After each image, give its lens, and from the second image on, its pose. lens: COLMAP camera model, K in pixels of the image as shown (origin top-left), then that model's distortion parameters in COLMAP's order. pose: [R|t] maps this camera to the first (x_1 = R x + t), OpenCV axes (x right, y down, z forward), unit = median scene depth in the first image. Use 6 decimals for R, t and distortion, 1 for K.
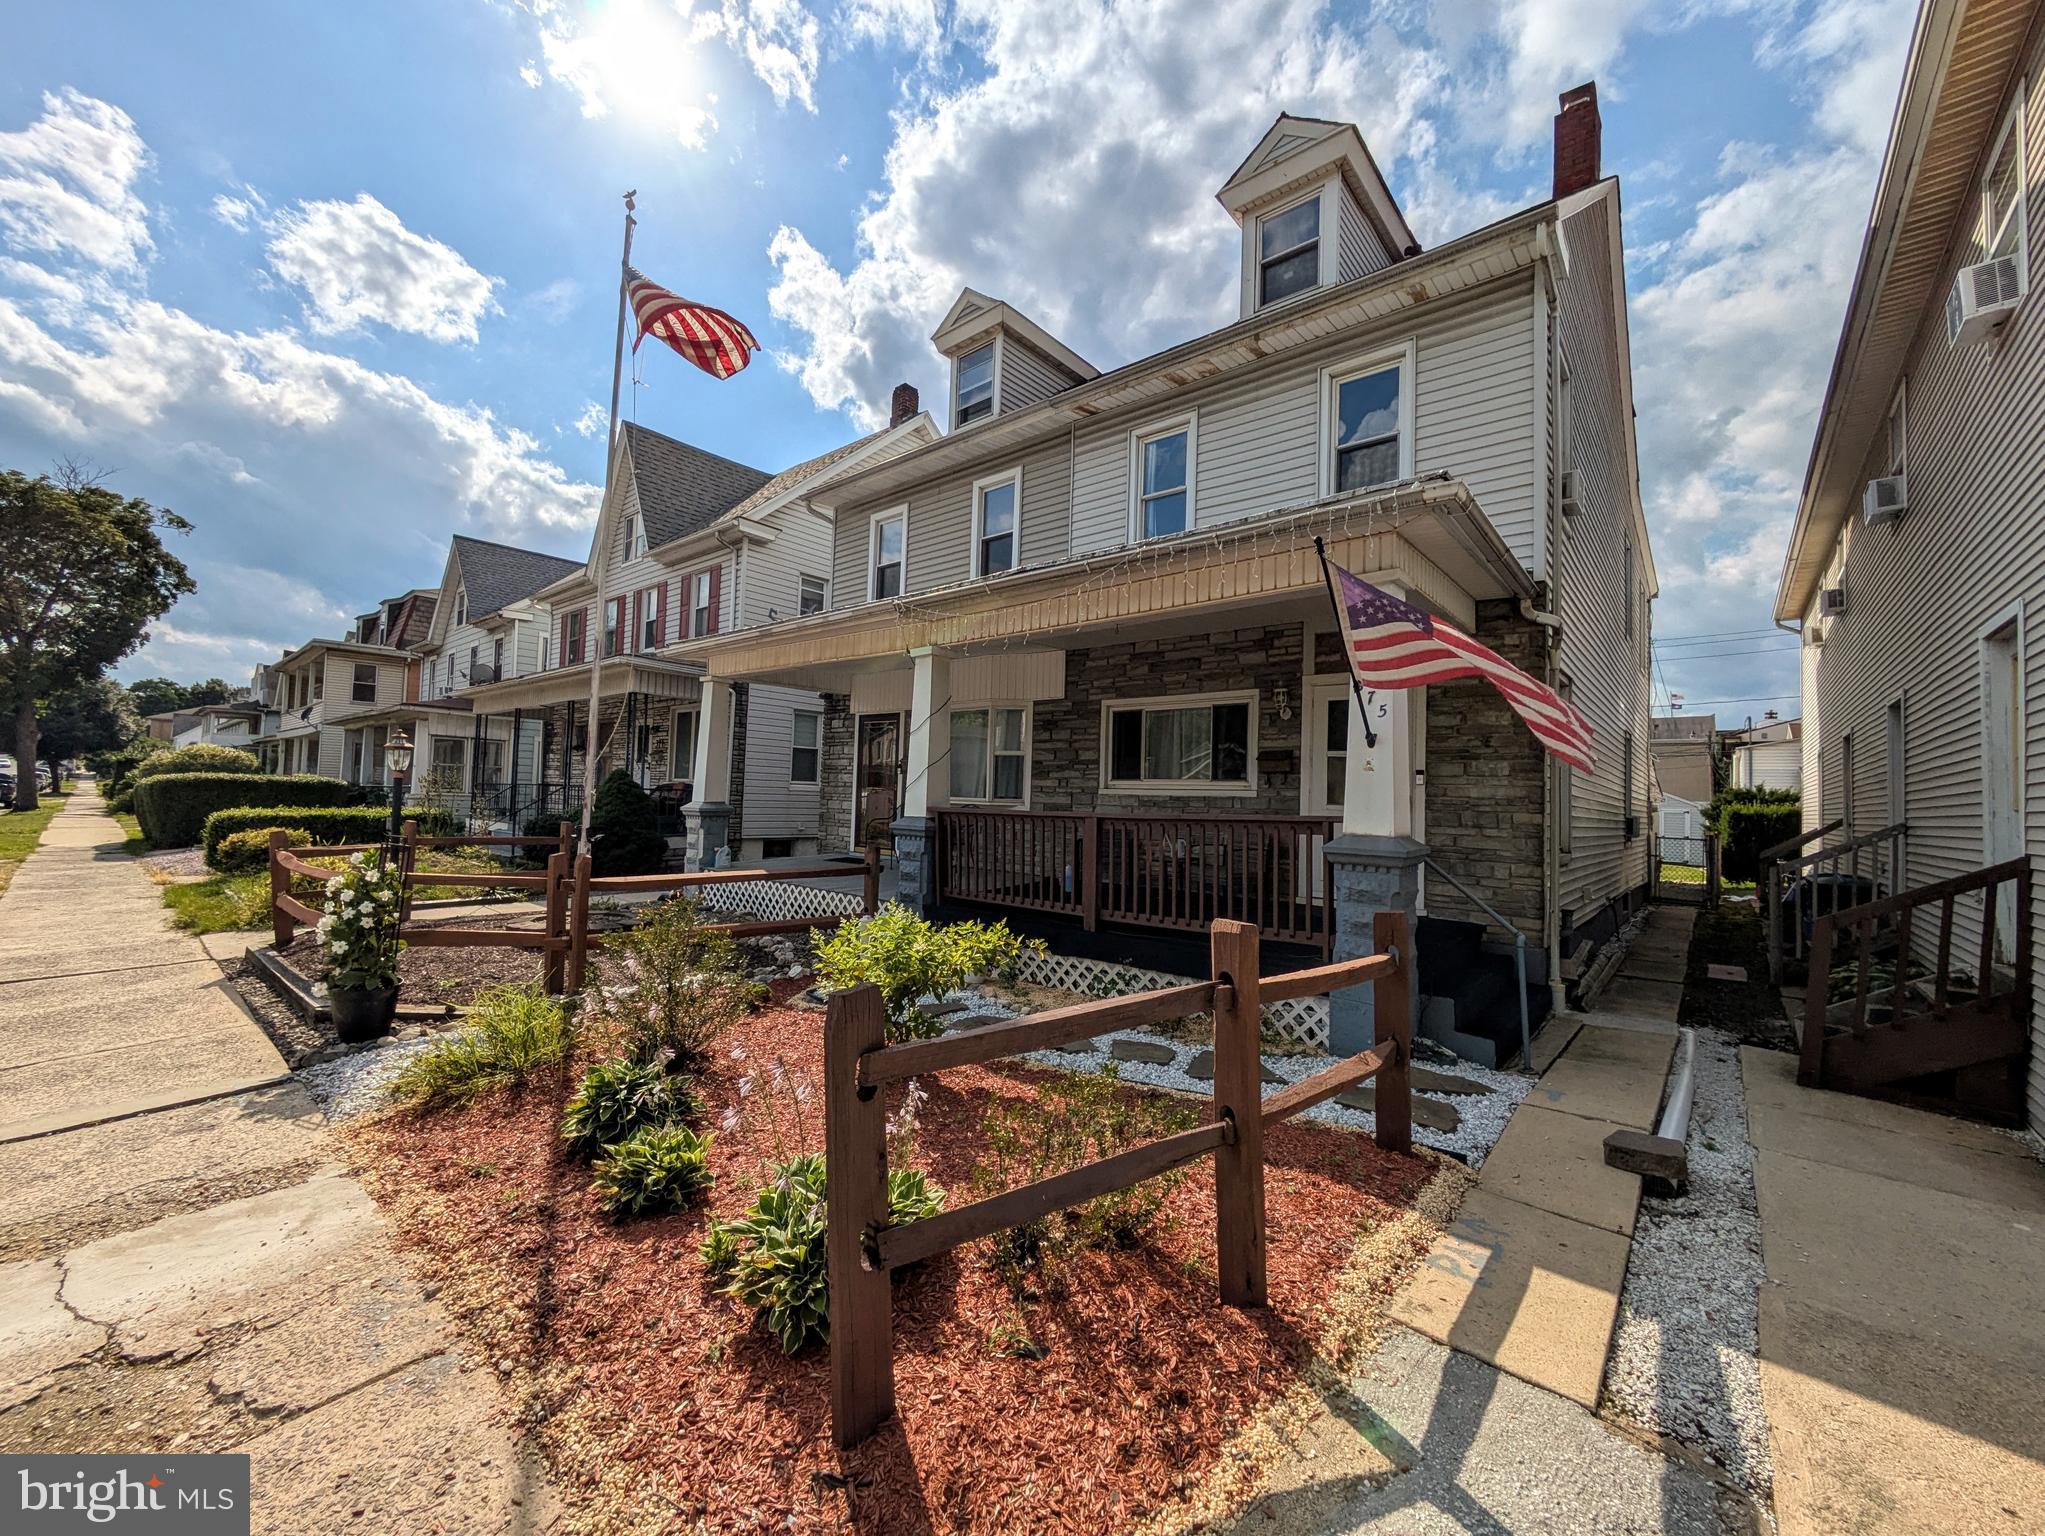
lens RADIAL K [[815.2, 0, 1022.5], [0, 815.2, 768.0], [0, 0, 1]] dist [0.000272, 0.000229]
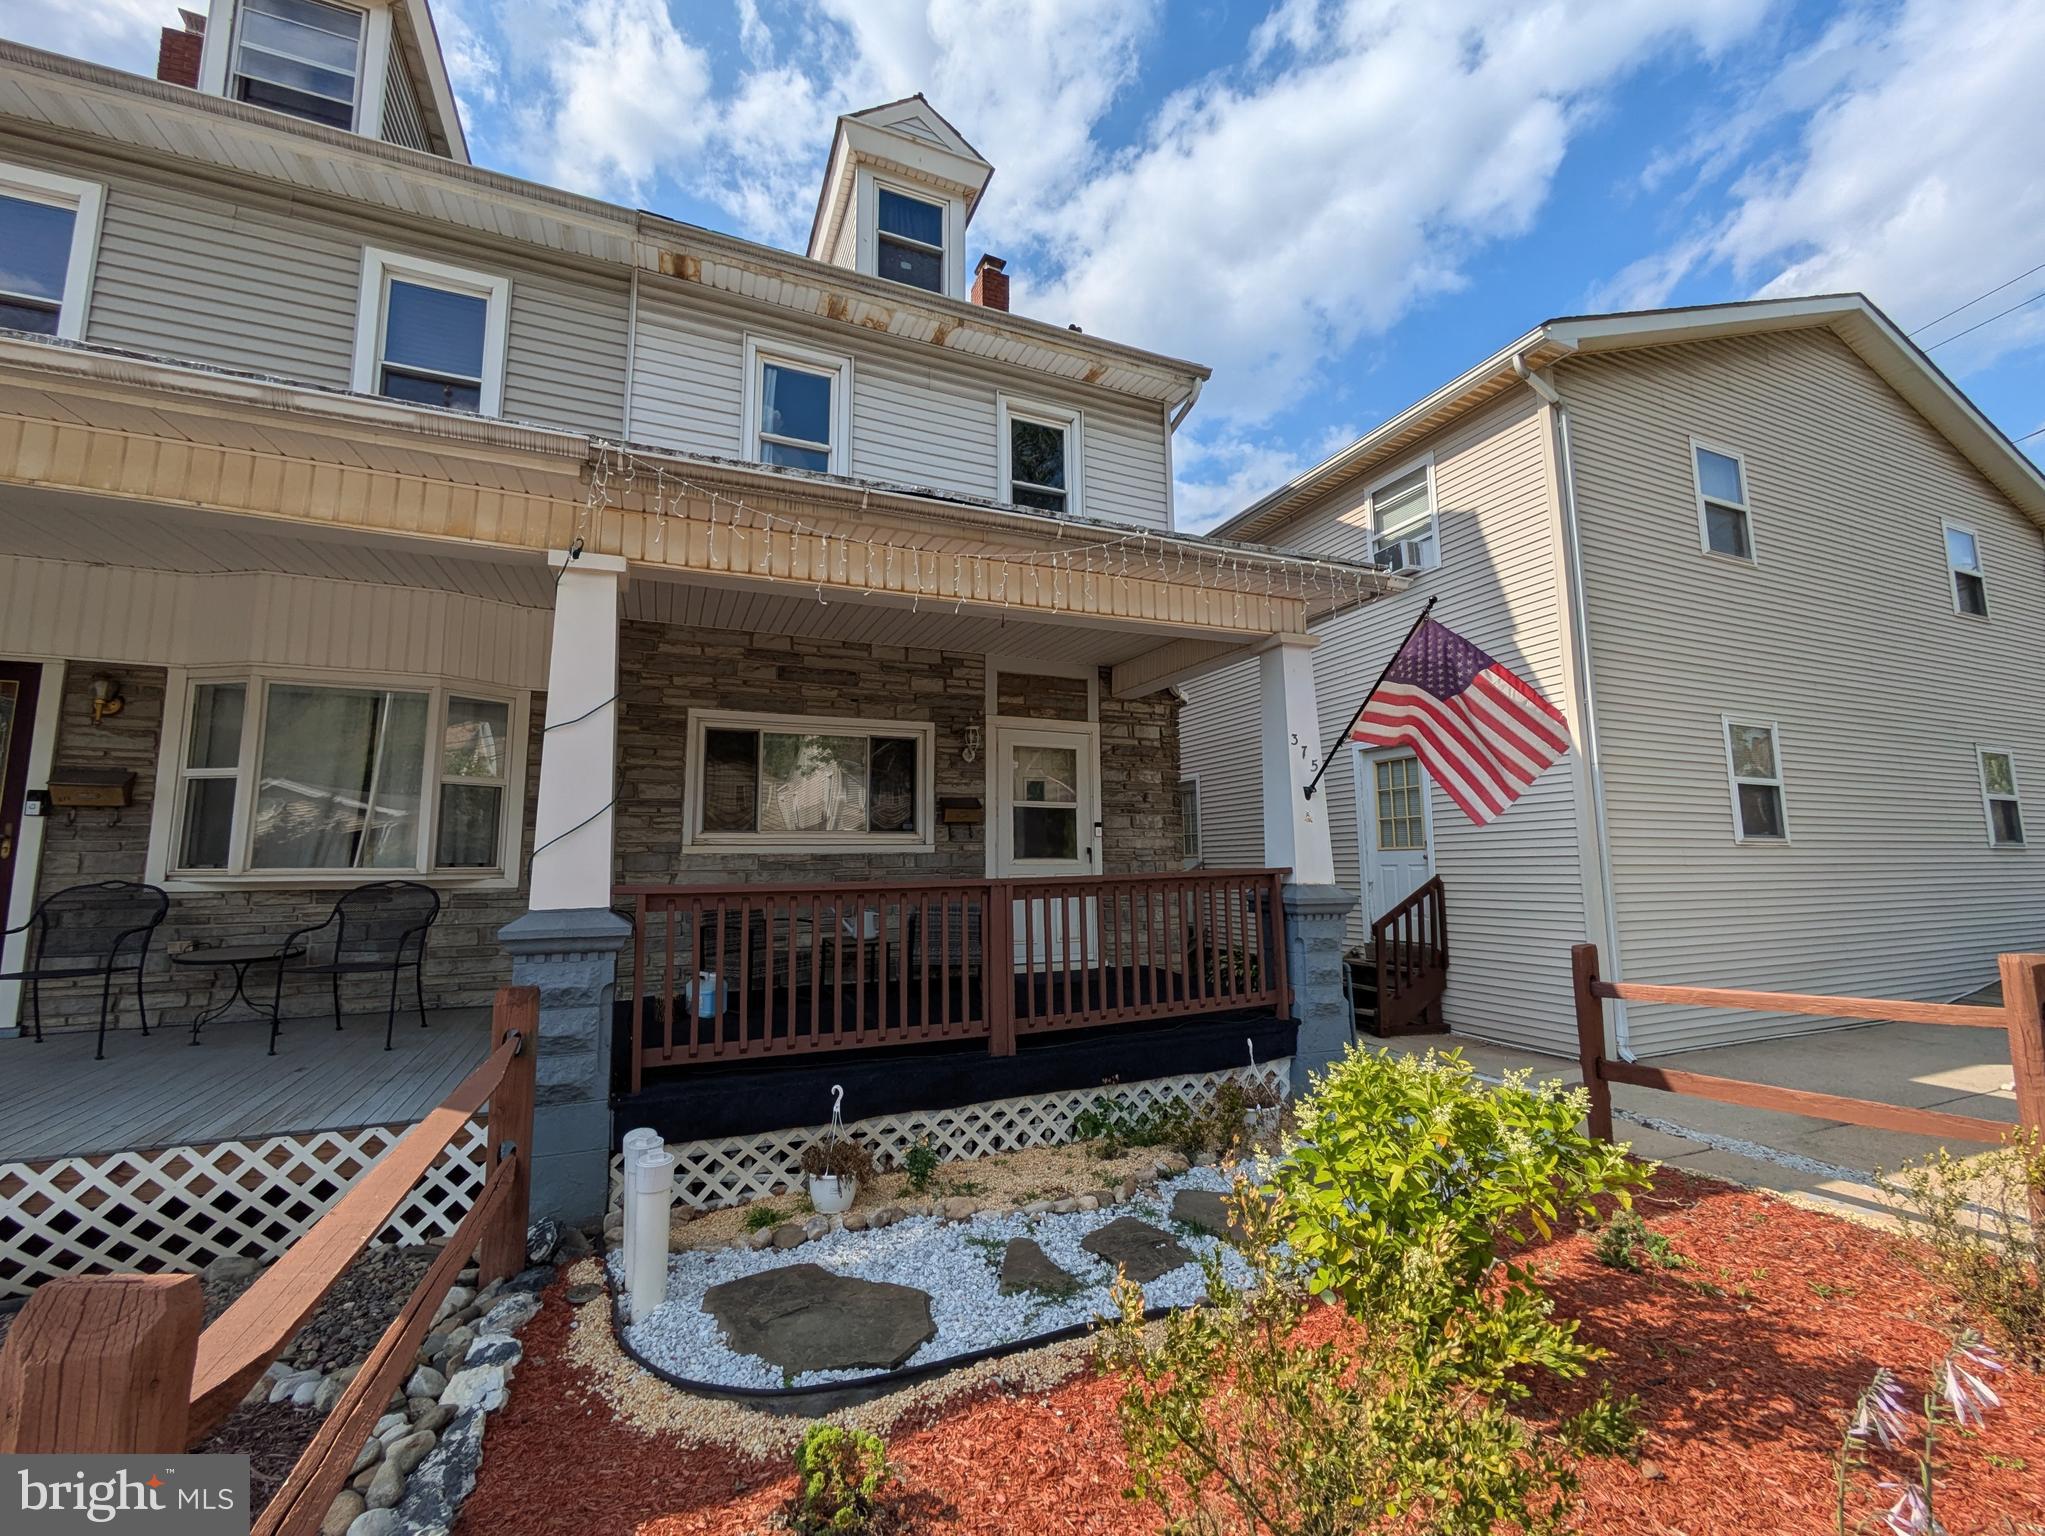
lens RADIAL K [[815.2, 0, 1022.5], [0, 815.2, 768.0], [0, 0, 1]] dist [0.000272, 0.000229]
pose [[0.445309, 0.069256, 0.892694, -0.408951], [-0.012850, 0.997396, -0.070969, 0.007369], [-0.895285, 0.020132, 0.445040, 0.538712]]
